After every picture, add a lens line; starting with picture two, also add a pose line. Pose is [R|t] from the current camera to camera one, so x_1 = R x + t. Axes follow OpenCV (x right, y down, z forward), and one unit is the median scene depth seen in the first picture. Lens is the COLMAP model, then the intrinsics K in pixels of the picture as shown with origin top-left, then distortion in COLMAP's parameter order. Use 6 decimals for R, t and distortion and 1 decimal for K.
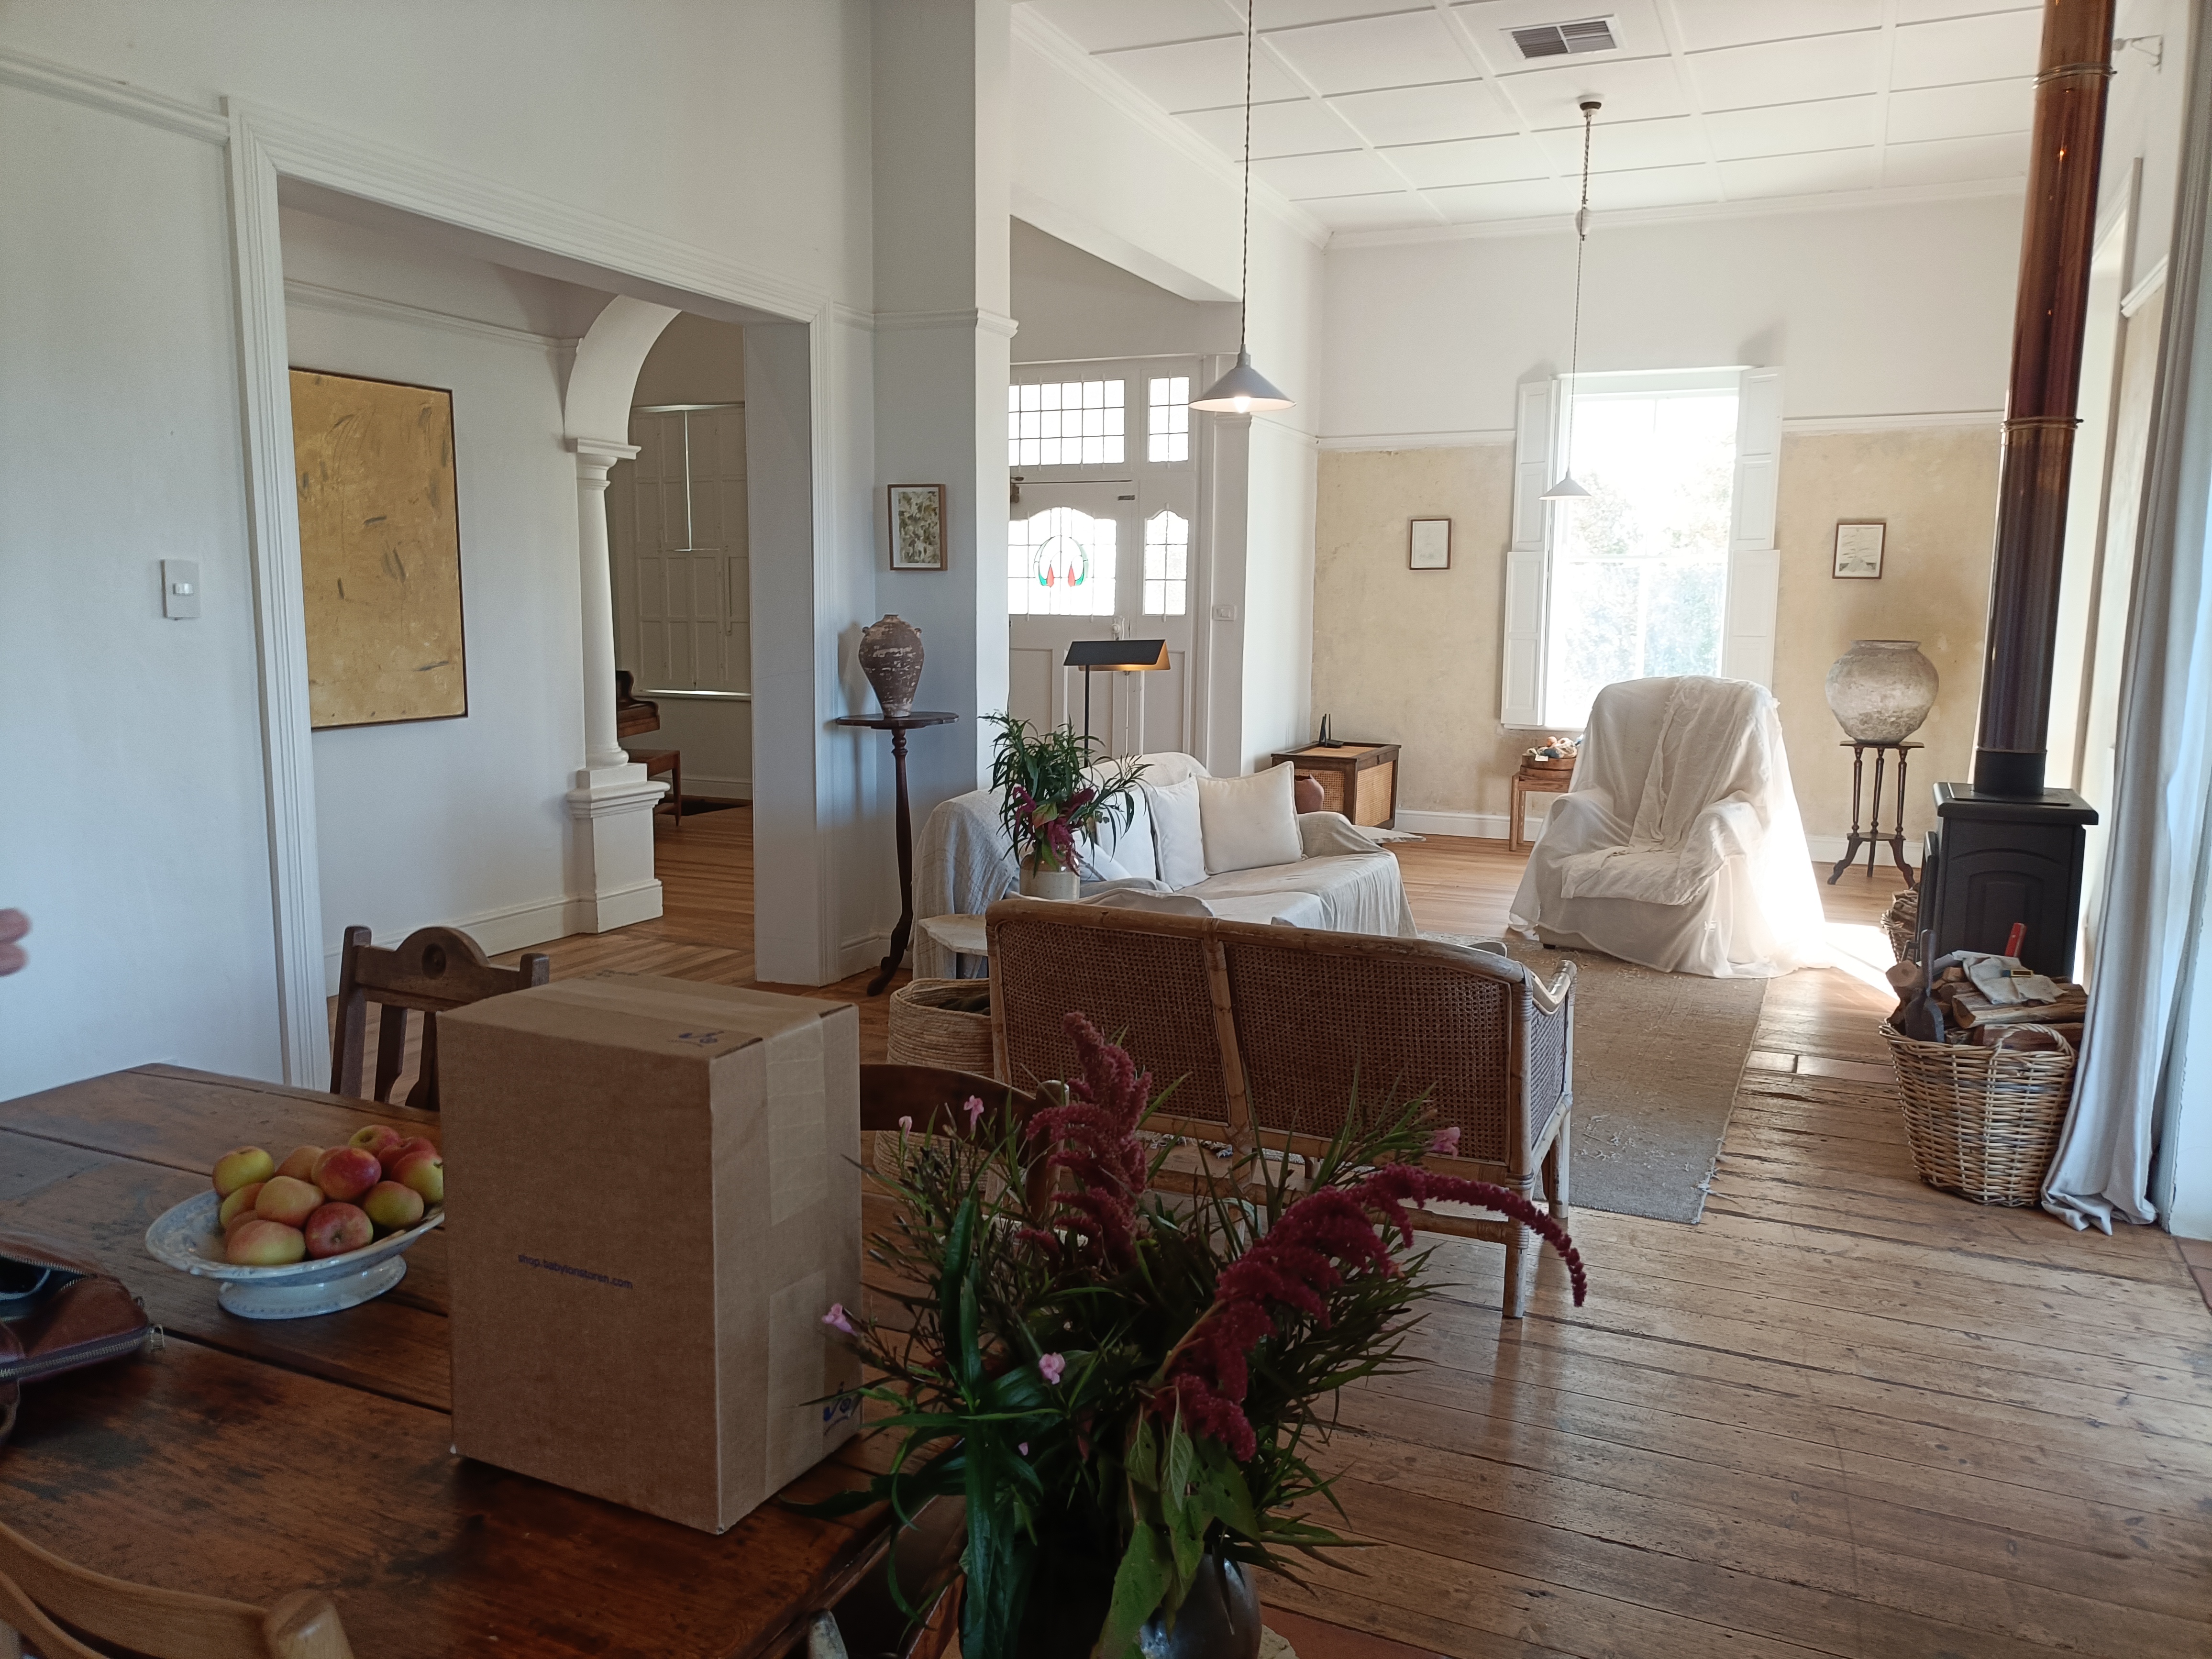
lens RADIAL K [[1611.0, 0, 1106.0], [0, 1611.0, 829.5], [0, 0, 1]] dist [0.000640, 0.000621]
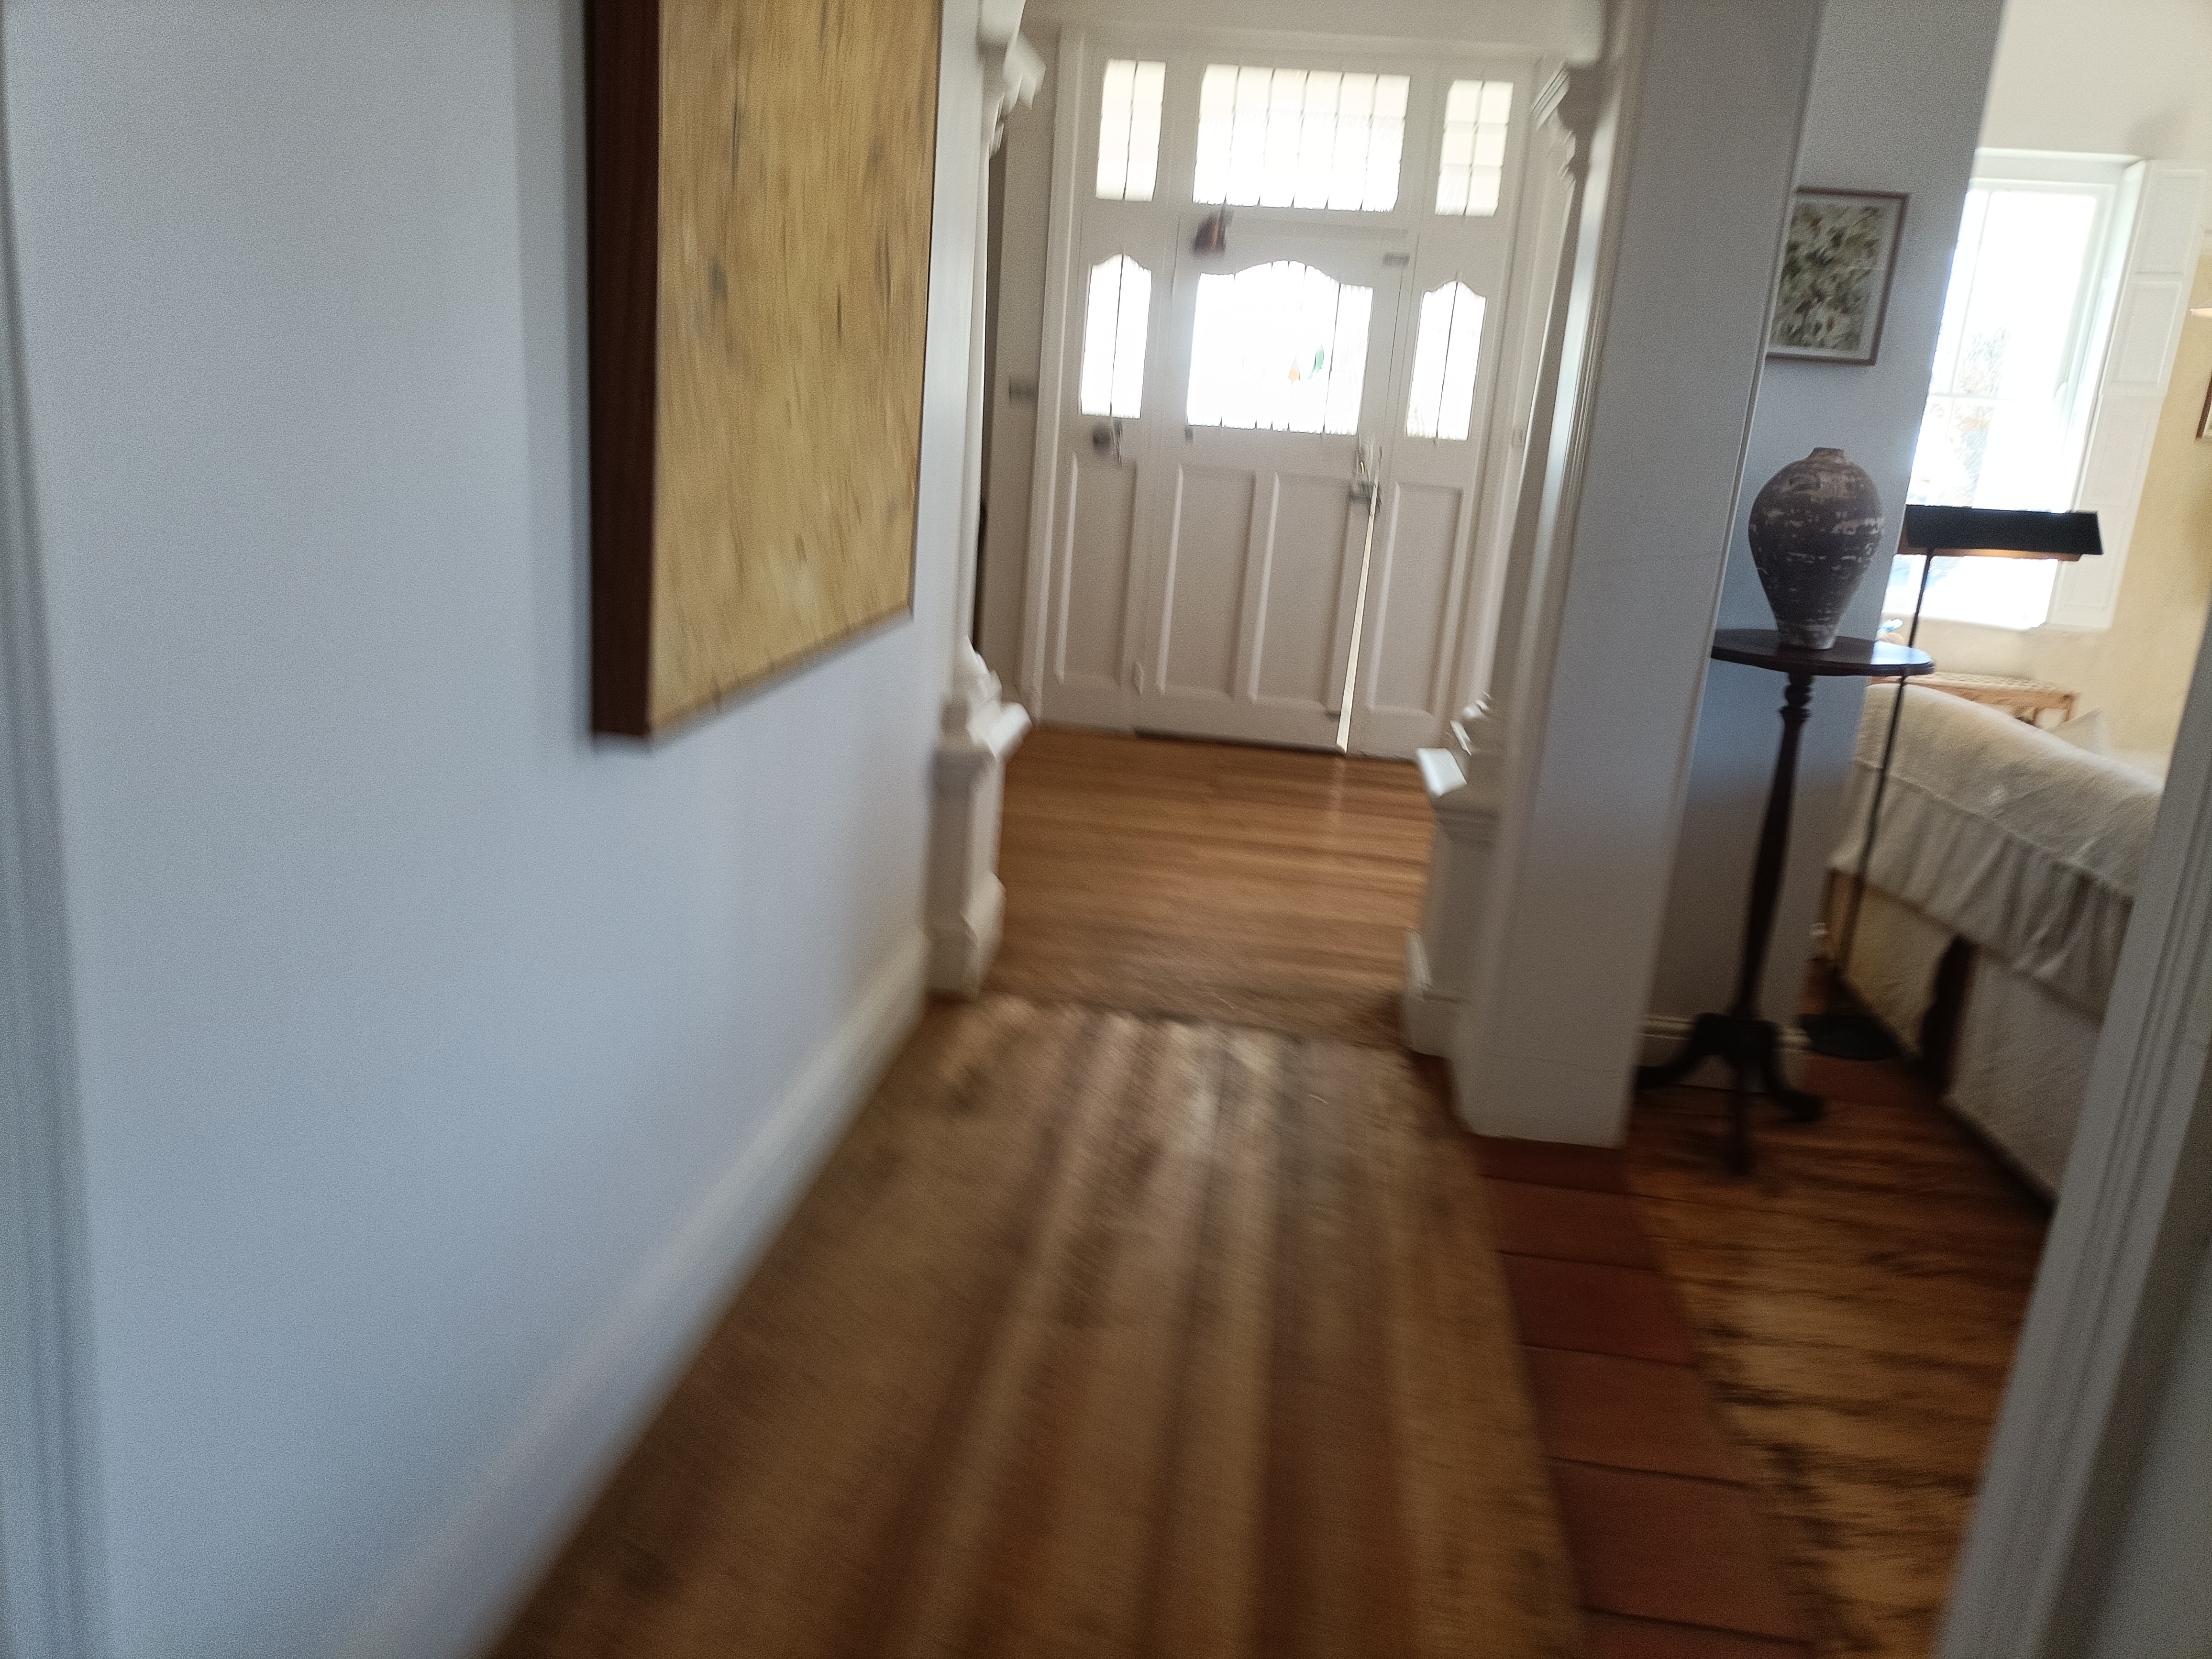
lens RADIAL K [[1611.0, 0, 1106.0], [0, 1611.0, 829.5], [0, 0, 1]] dist [0.000640, 0.000621]
pose [[0.959894, -0.010664, 0.280161, -0.310417], [-0.024132, 0.992425, 0.120457, -0.043105], [-0.279324, -0.122387, 0.952365, 0.348513]]
